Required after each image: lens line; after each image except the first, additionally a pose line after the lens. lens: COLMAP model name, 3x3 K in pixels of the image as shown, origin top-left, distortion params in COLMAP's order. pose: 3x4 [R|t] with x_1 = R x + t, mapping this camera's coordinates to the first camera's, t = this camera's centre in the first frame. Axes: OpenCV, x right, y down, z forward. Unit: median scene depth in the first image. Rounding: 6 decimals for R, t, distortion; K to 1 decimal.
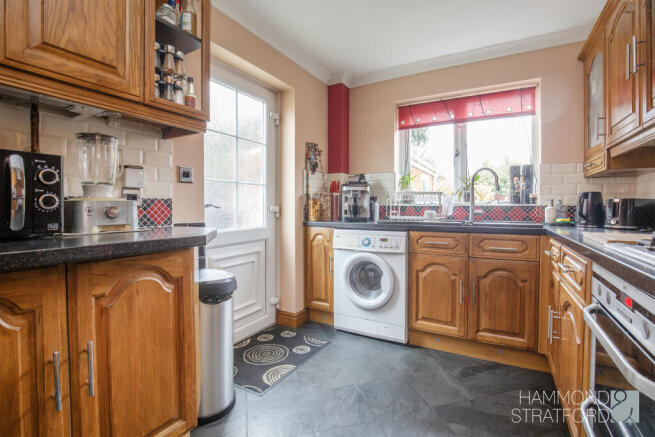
lens RADIAL K [[304.8, 0, 330.0], [0, 304.8, 215.6], [0, 0, 1]] dist [-0.006154, -0.000235]
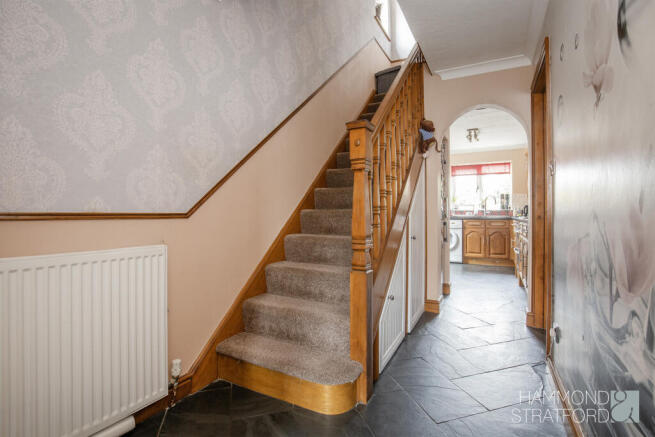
lens RADIAL K [[304.8, 0, 325.9], [0, 304.8, 215.2], [0, 0, 1]] dist [-0.006154, -0.000235]
pose [[0.999954, -0.009233, -0.002427, -0.869443], [0.009195, 0.999843, -0.015172, 0.036207], [0.002567, 0.015149, 0.999882, -1.557576]]
